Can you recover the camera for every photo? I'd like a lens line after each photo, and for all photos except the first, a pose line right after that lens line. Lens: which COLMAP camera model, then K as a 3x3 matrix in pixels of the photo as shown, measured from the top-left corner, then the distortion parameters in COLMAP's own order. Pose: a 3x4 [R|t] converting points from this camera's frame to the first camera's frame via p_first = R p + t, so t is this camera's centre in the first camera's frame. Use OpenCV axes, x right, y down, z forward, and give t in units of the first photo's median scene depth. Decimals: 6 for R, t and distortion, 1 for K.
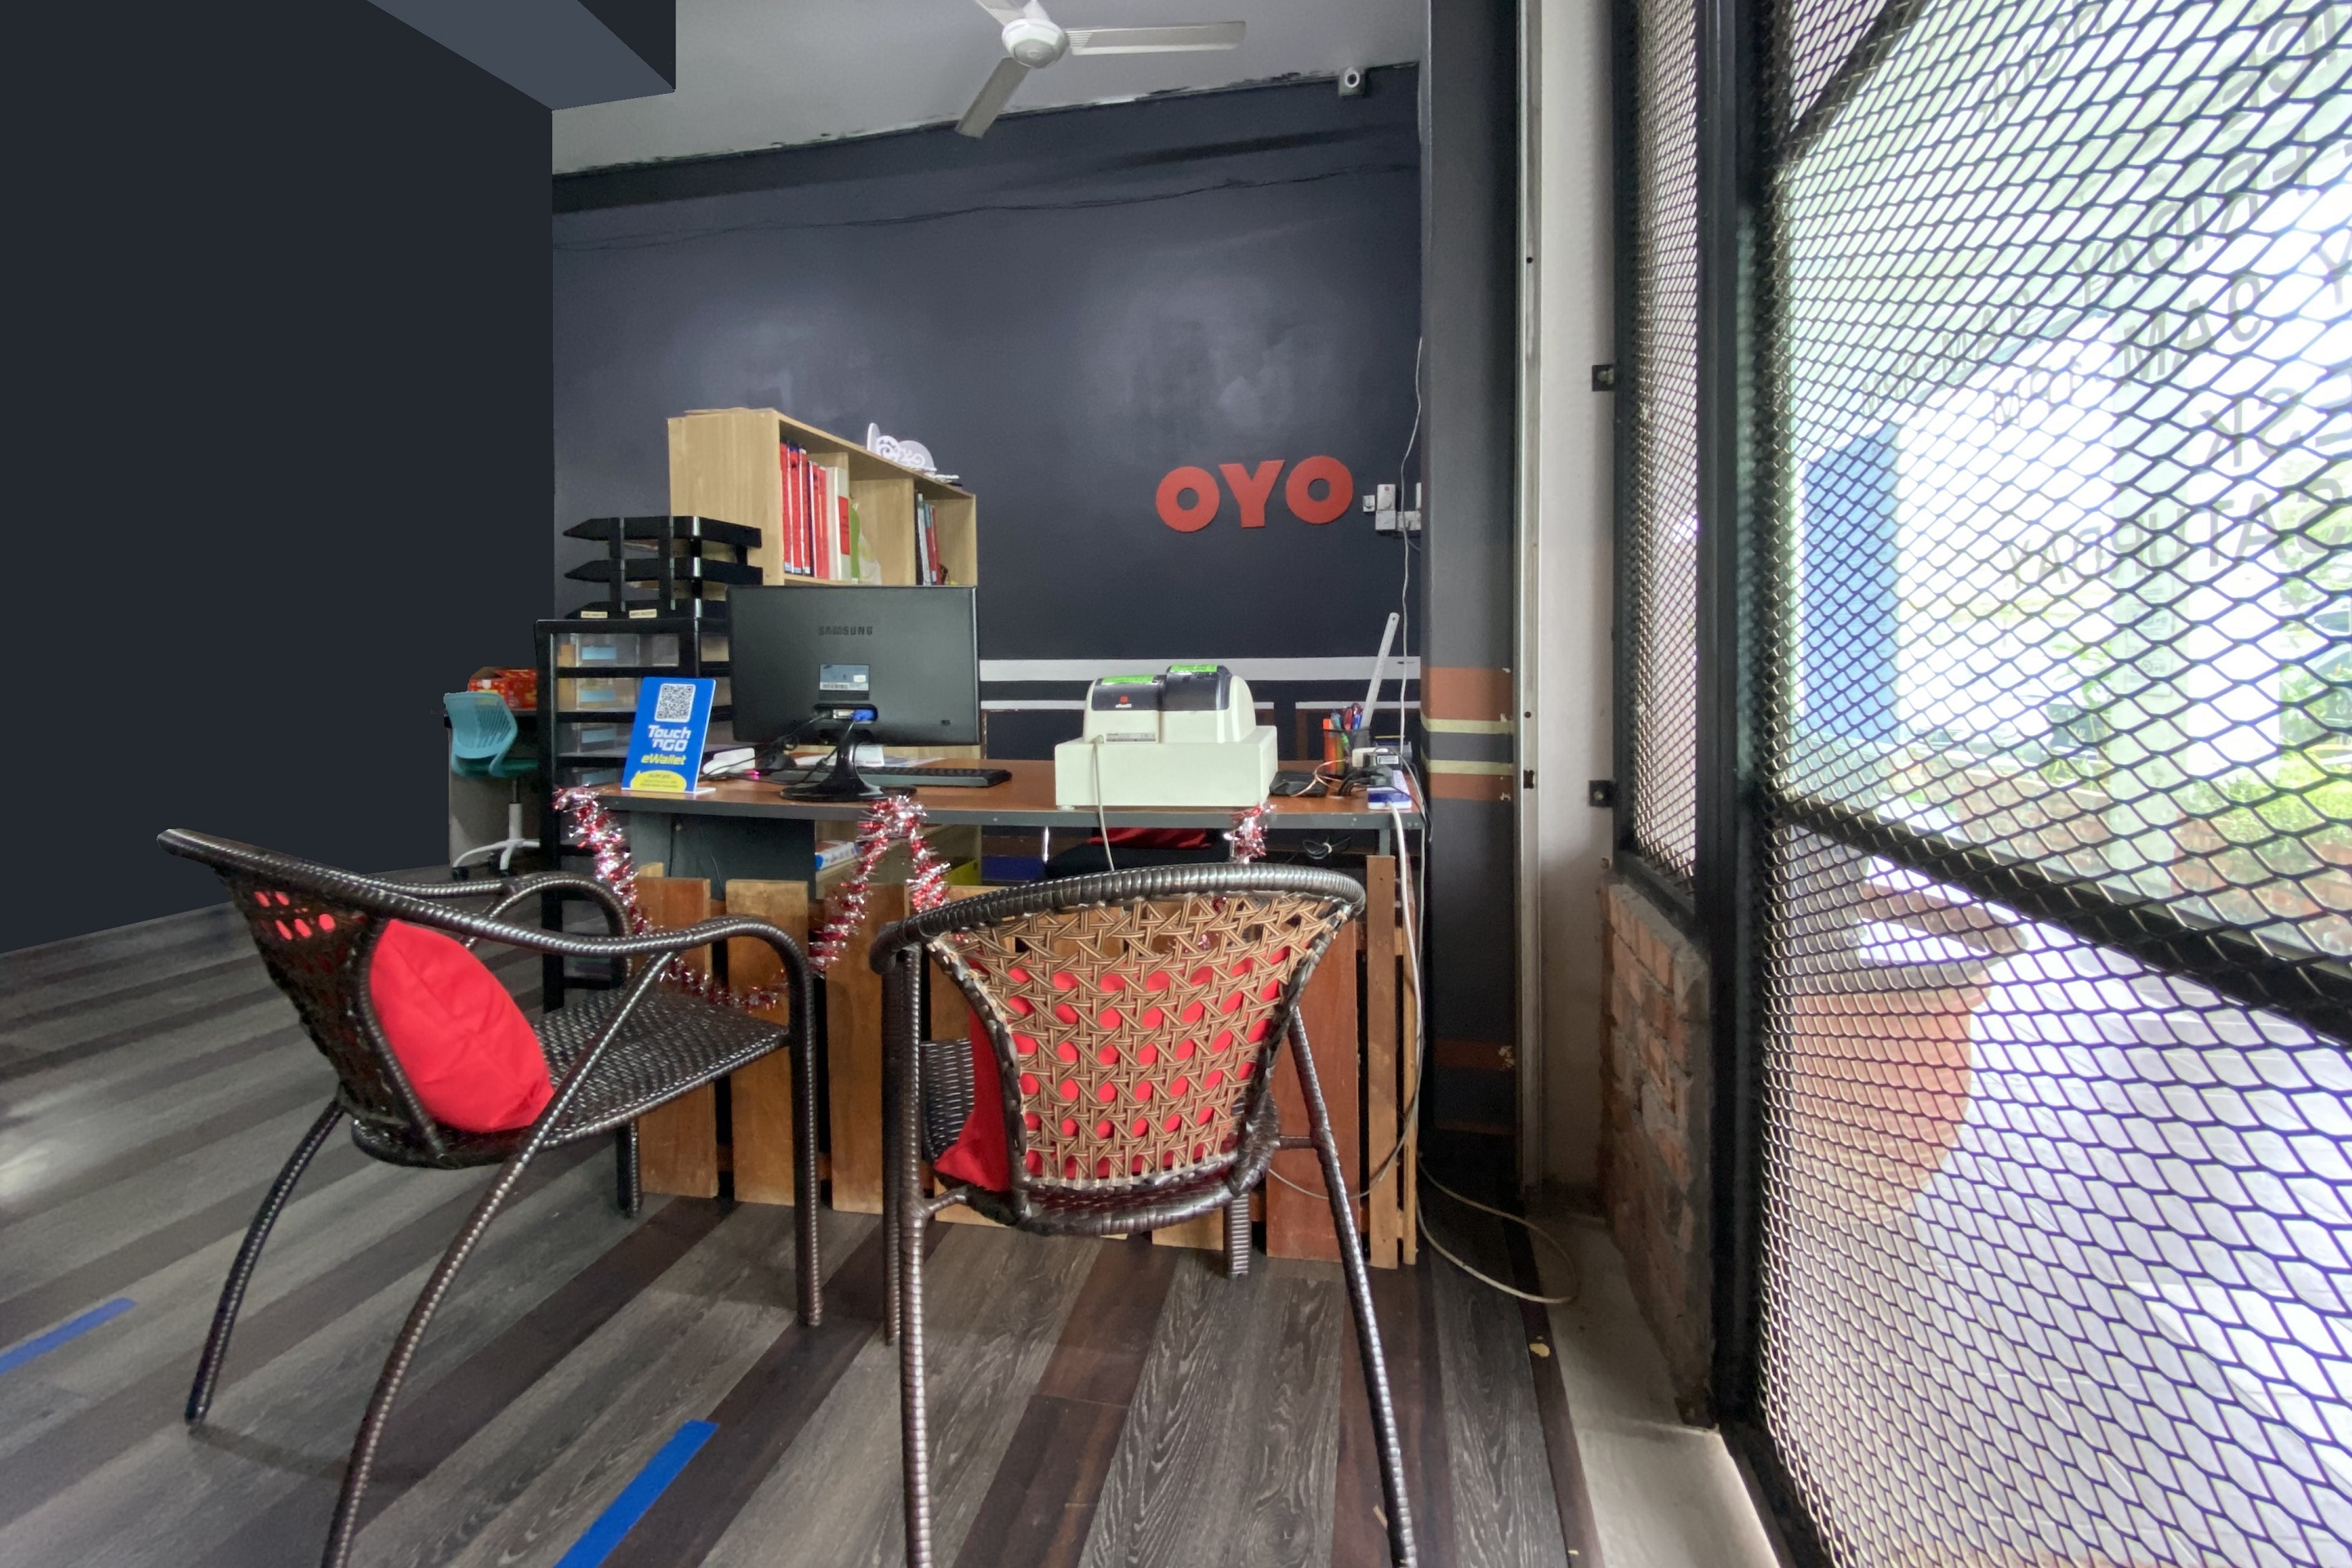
lens RADIAL K [[964.2, 0, 1173.4], [0, 964.2, 680.6], [0, 0, 1]] dist [0.014100, -0.019216]
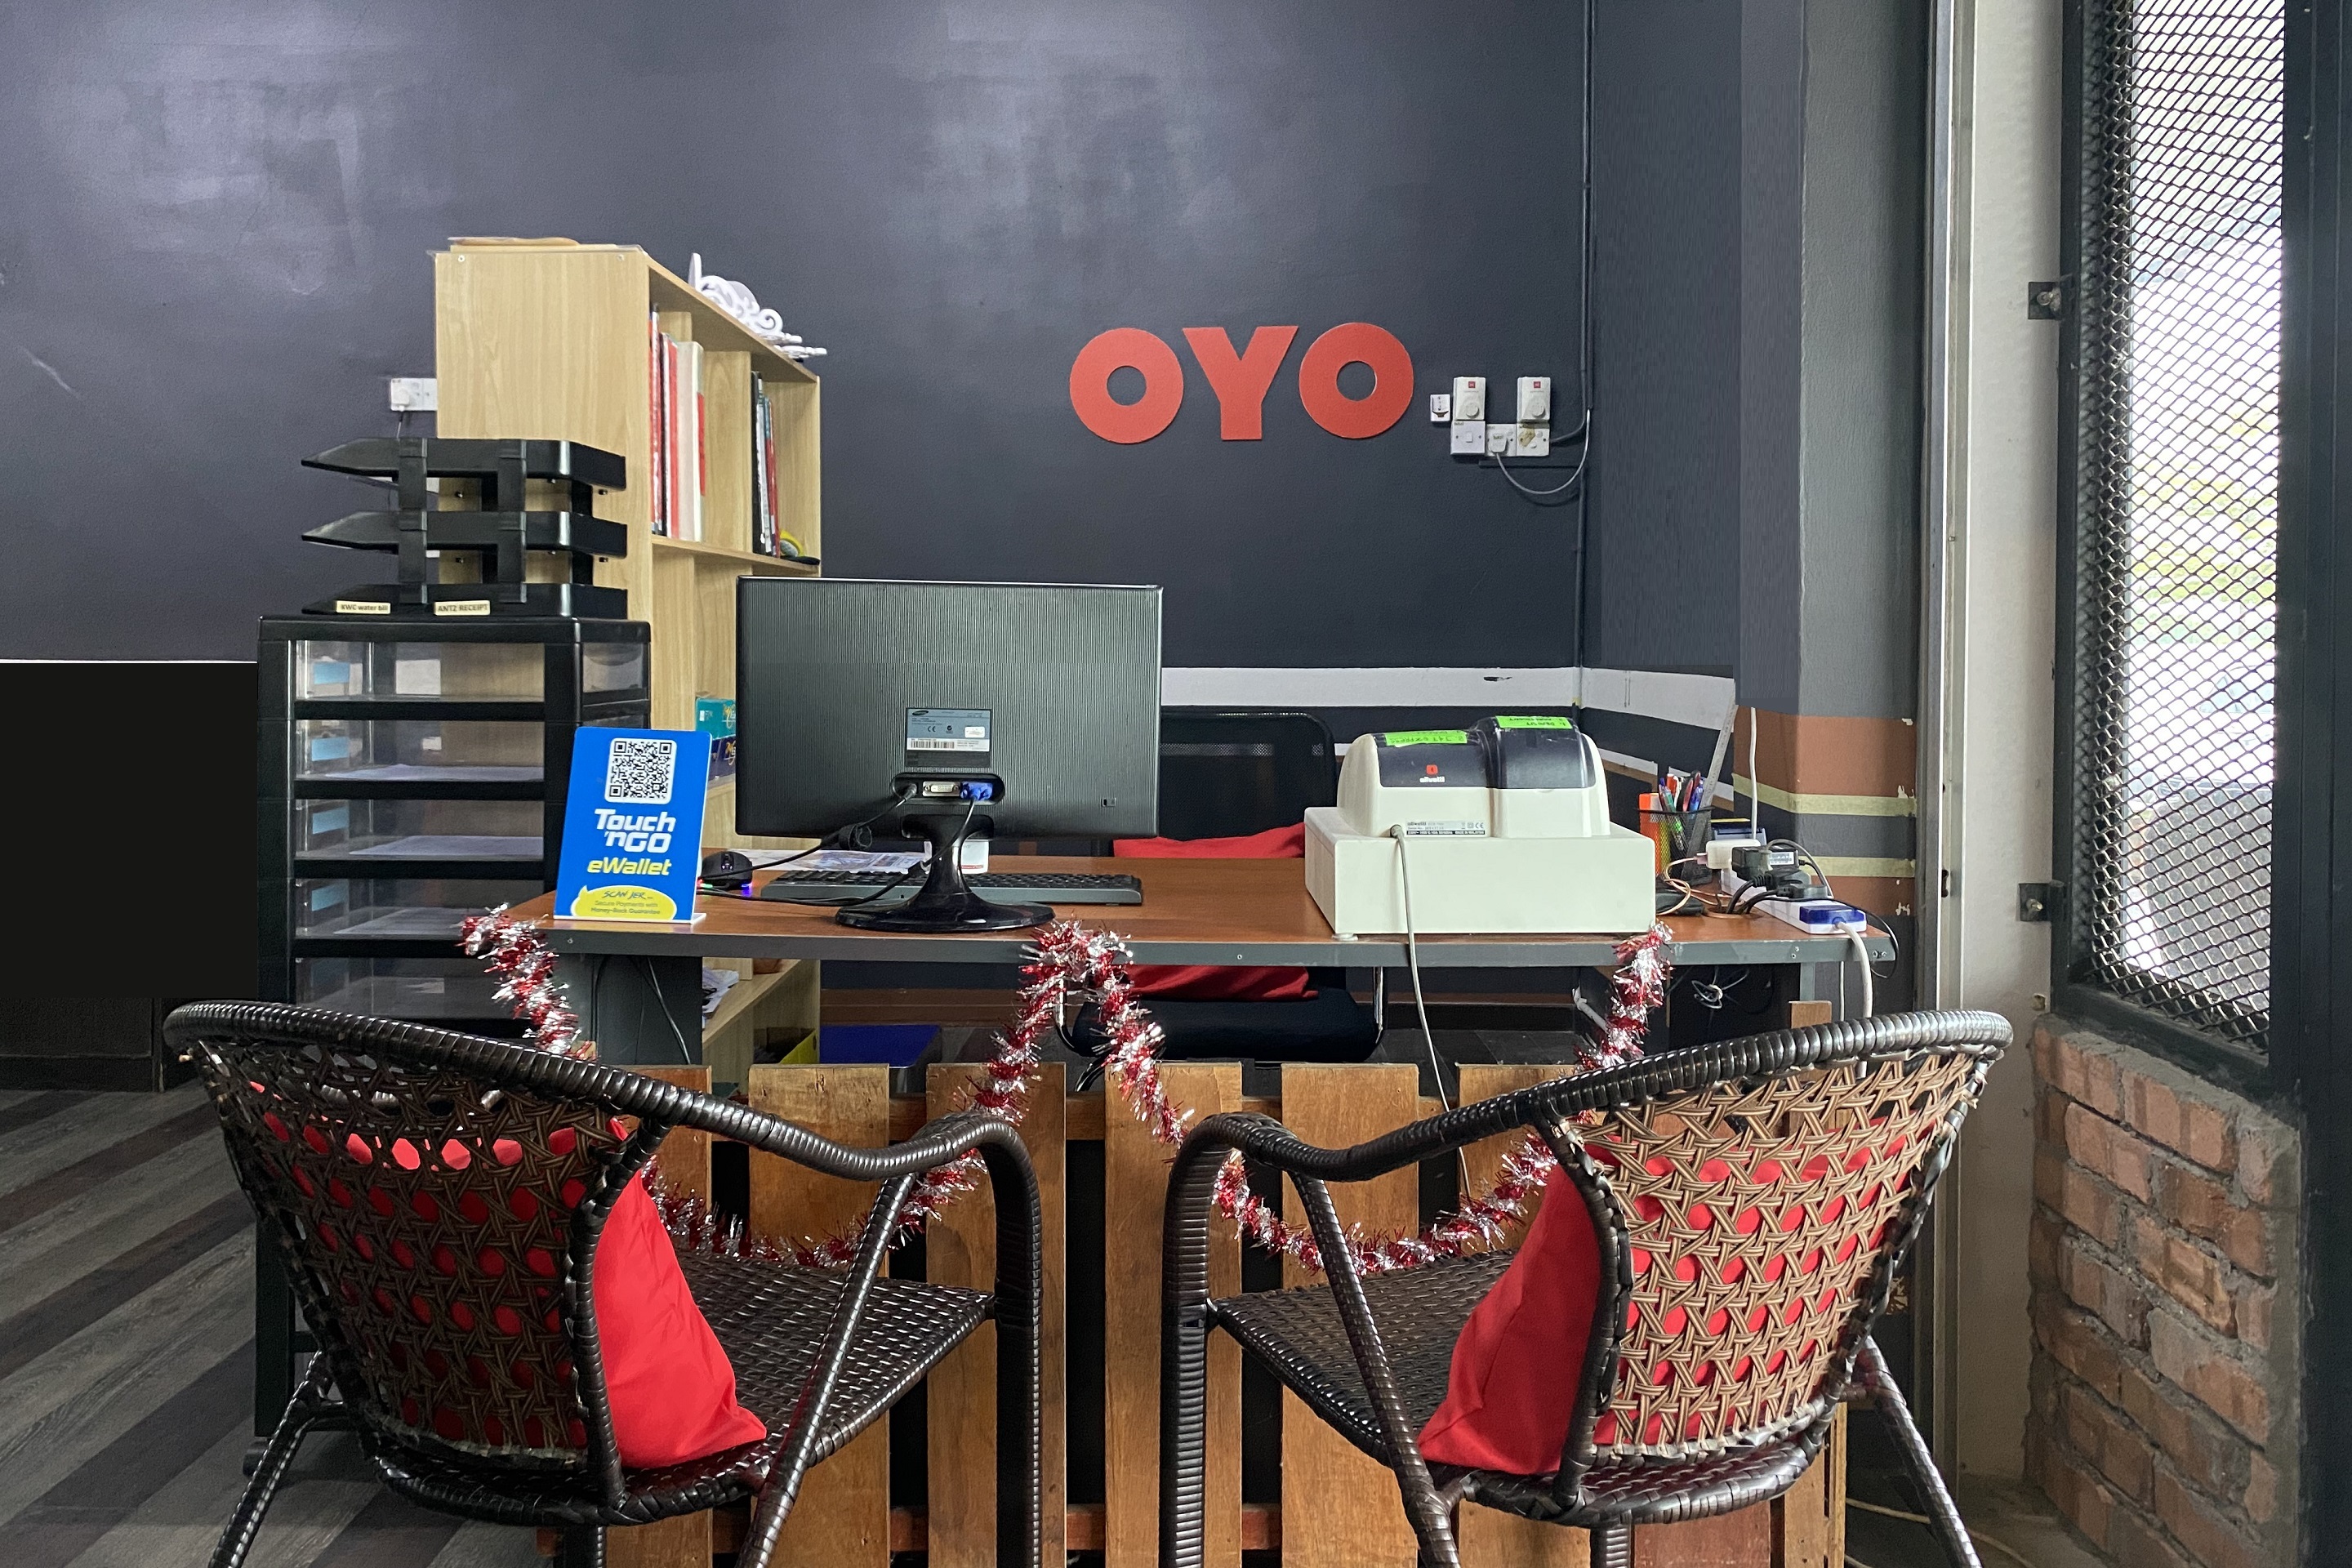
lens RADIAL K [[1817.7, 0, 1172.1], [0, 1817.7, 686.5], [0, 0, 1]] dist [0.020823, -0.005157]
pose [[0.982354, 0.008098, 0.186855, -0.408899], [-0.008860, 0.999955, 0.003243, -0.036267], [-0.186821, -0.004841, 0.982382, -0.167177]]
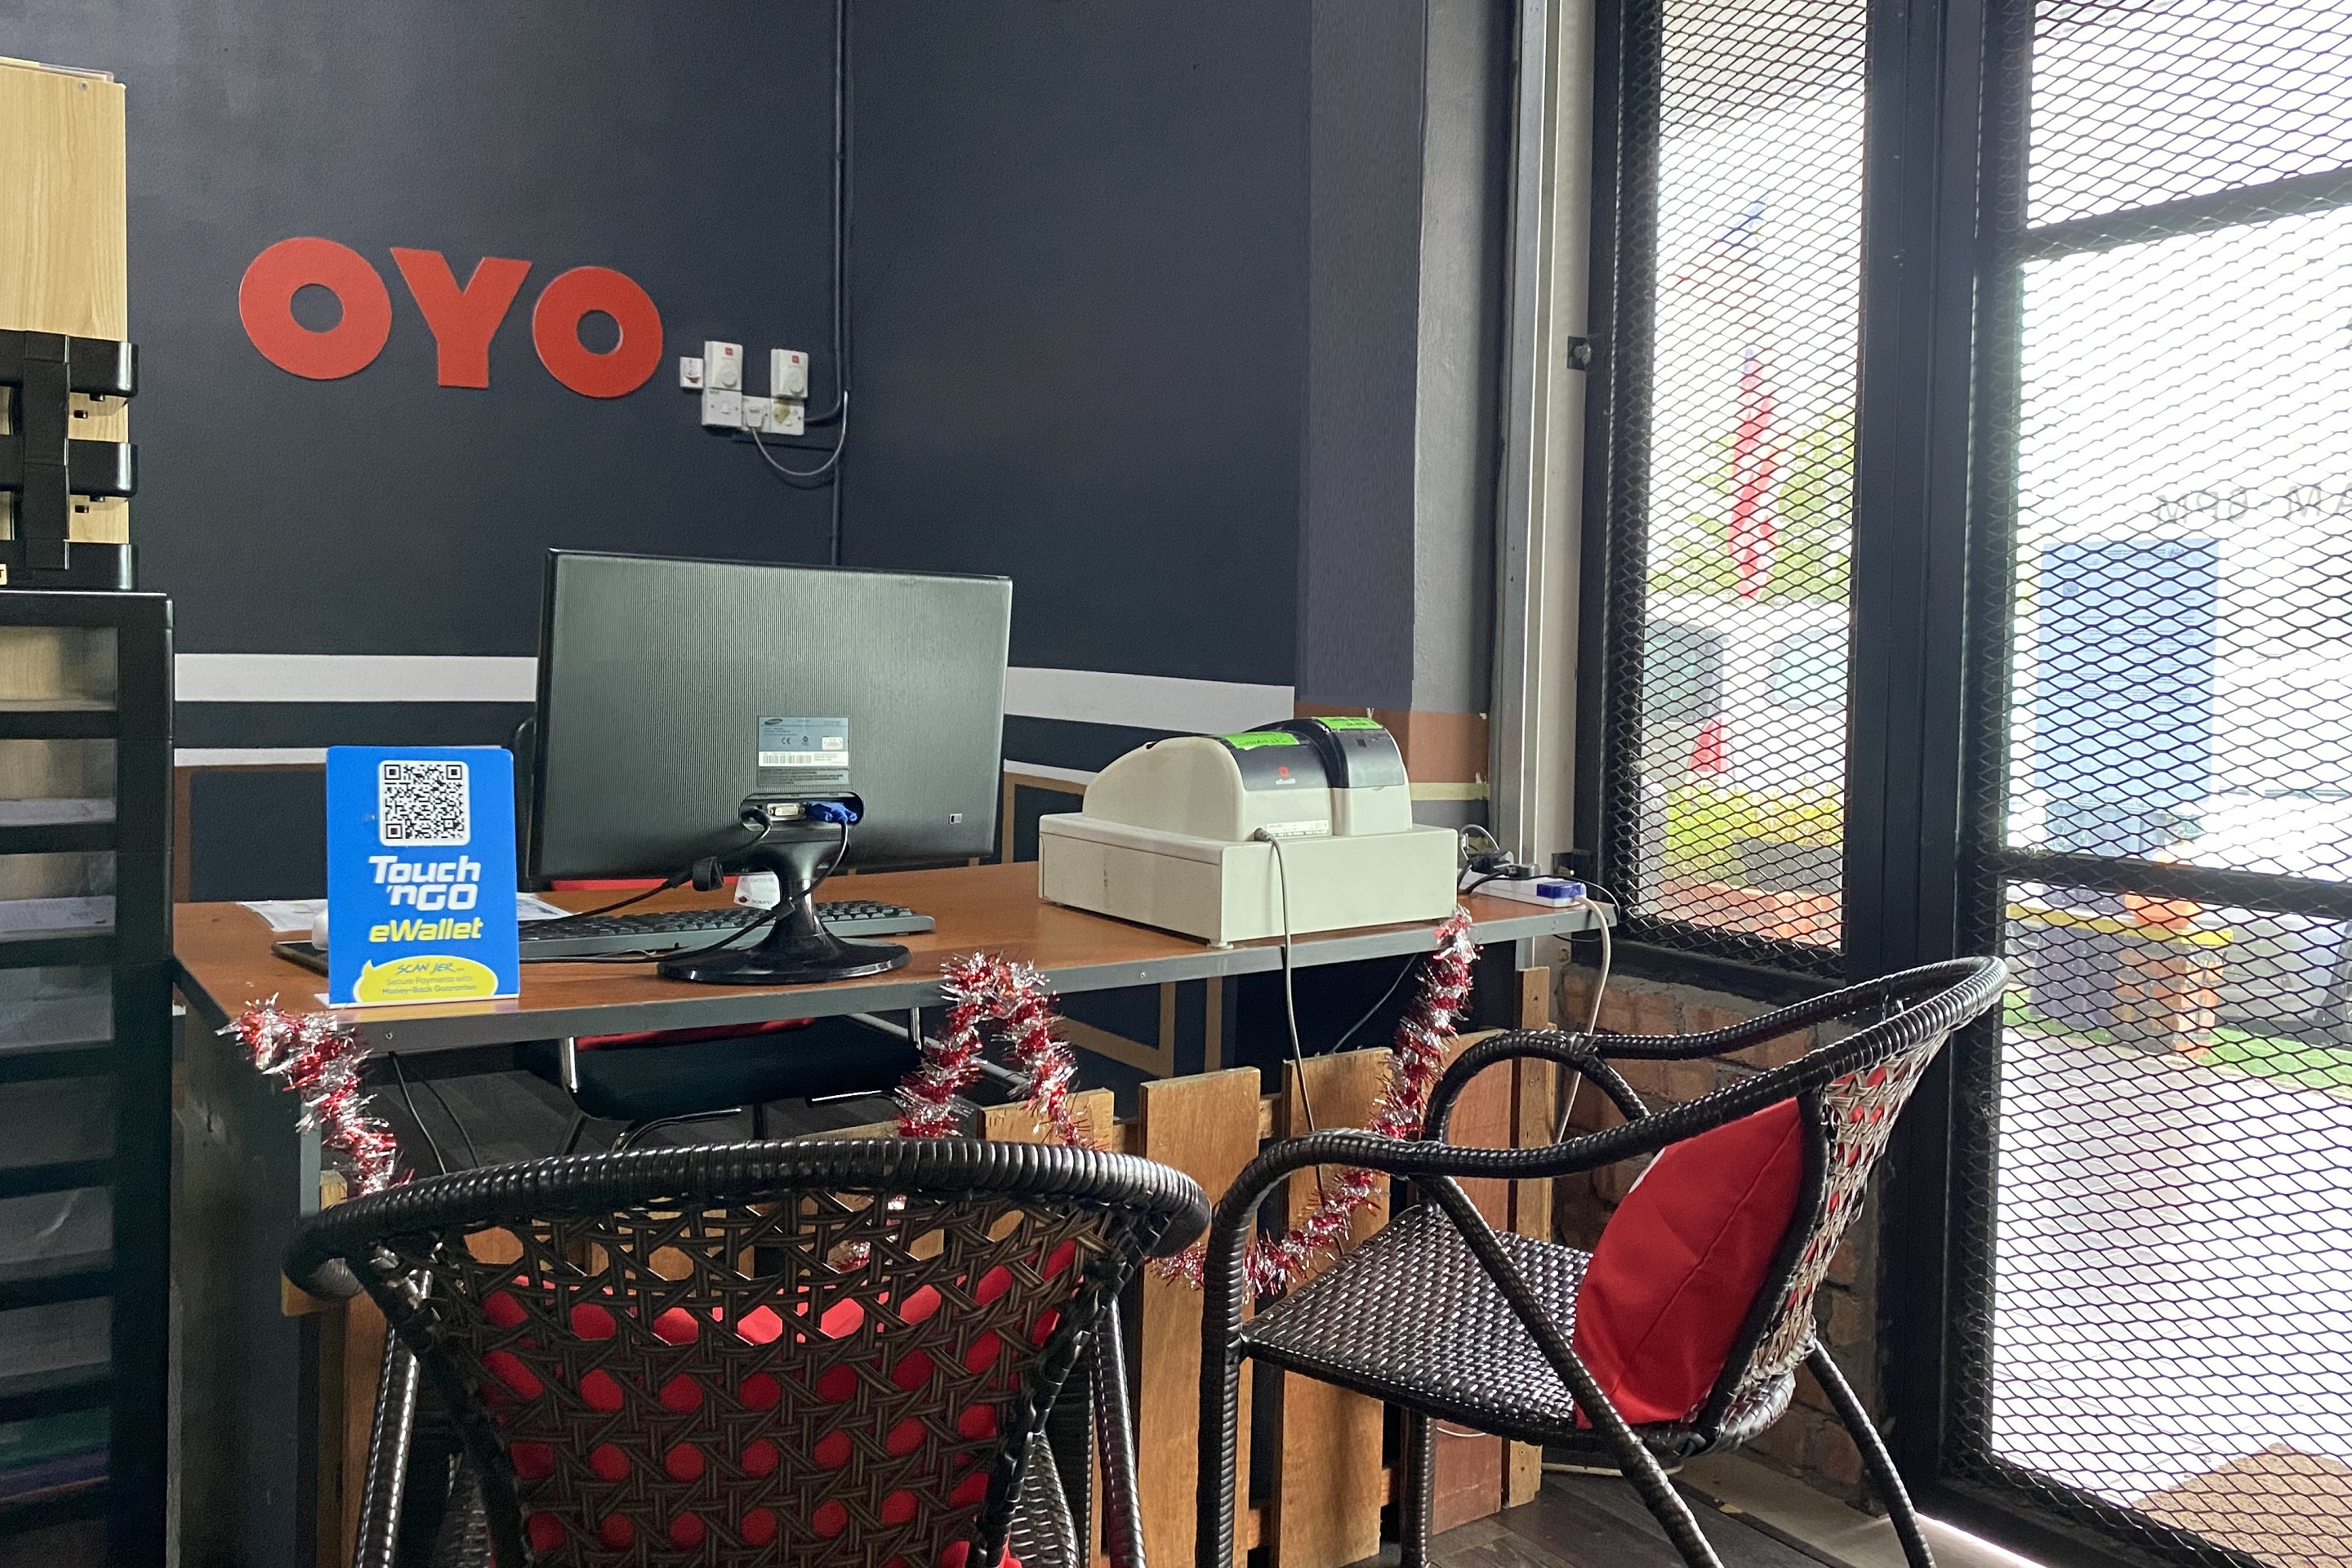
lens RADIAL K [[1890.1, 0, 1182.7], [0, 1890.1, 700.3], [0, 0, 1]] dist [0.027826, -0.006299]
pose [[0.695372, -0.001277, 0.718649, -0.917177], [-0.011852, 0.999842, 0.013245, -0.041454], [-0.718553, -0.017728, 0.695247, 0.133713]]
